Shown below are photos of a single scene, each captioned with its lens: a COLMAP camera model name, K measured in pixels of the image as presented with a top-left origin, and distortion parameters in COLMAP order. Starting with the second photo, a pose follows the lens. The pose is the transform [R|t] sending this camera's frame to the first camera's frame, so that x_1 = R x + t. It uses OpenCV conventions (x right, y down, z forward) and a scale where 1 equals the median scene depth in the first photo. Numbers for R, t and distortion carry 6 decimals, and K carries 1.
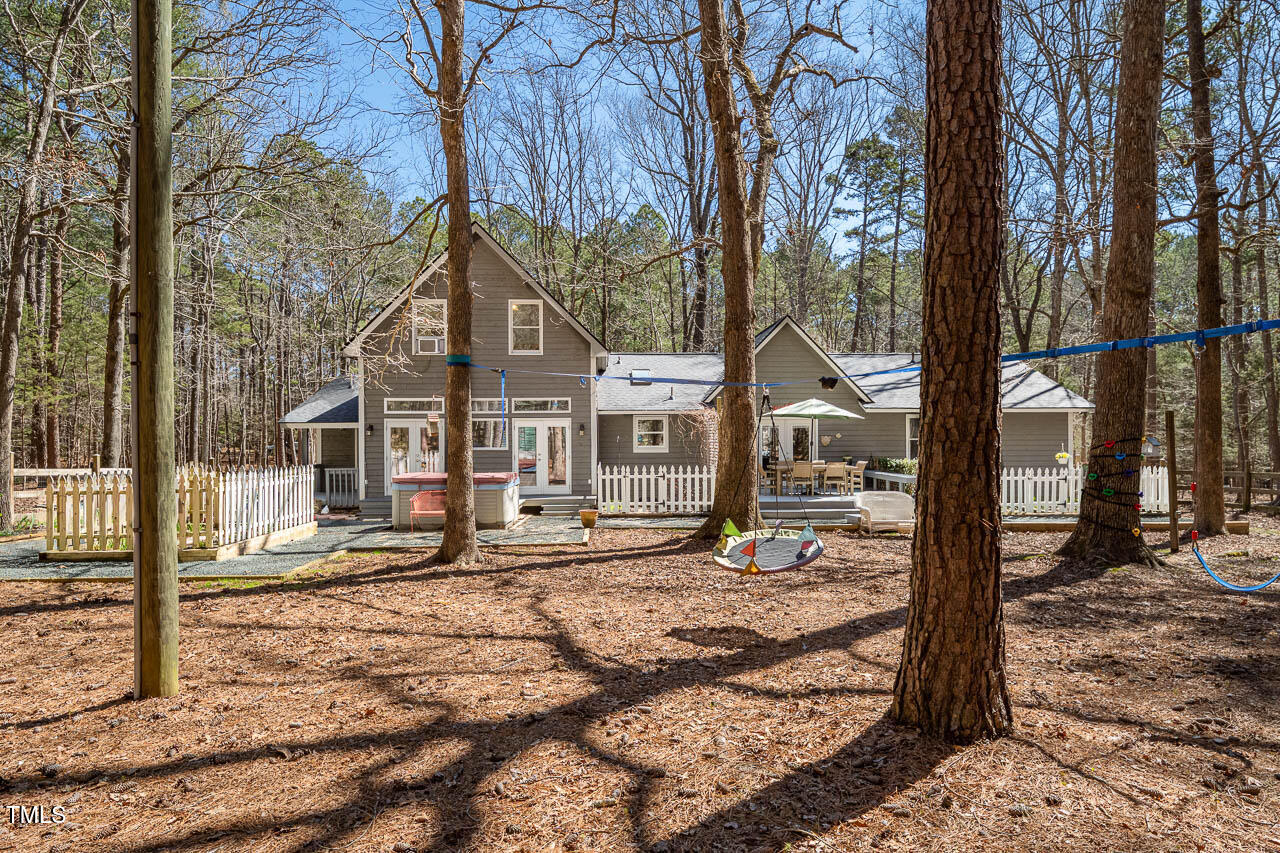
lens RADIAL K [[767.8, 0, 641.9], [0, 767.8, 444.3], [0, 0, 1]] dist [0.001820, 0.001370]
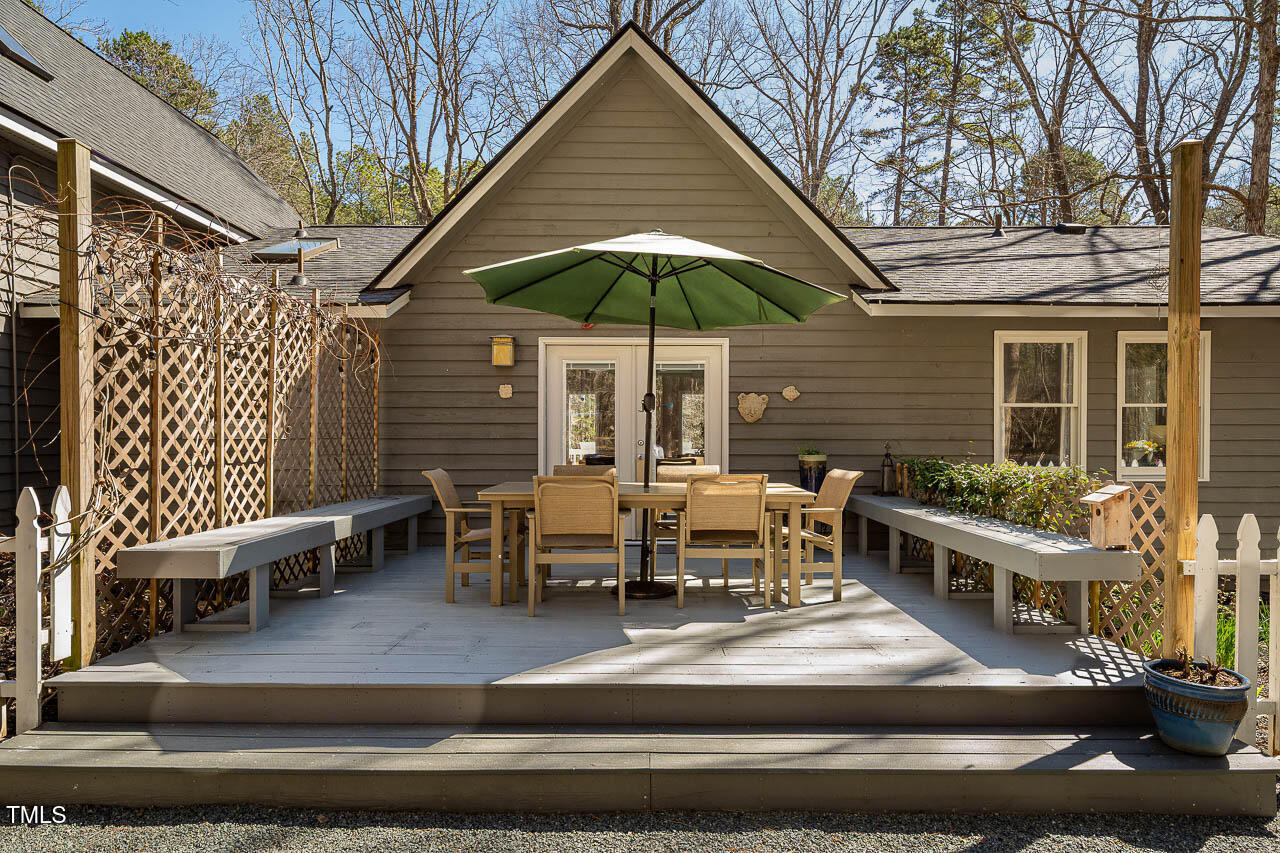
lens RADIAL K [[767.8, 0, 641.9], [0, 767.8, 444.3], [0, 0, 1]] dist [0.001820, 0.001370]
pose [[0.998689, 0.005754, -0.050863, 0.219083], [-0.005894, 0.999979, -0.002618, 0.013171], [0.050847, 0.002914, 0.998702, 0.694683]]
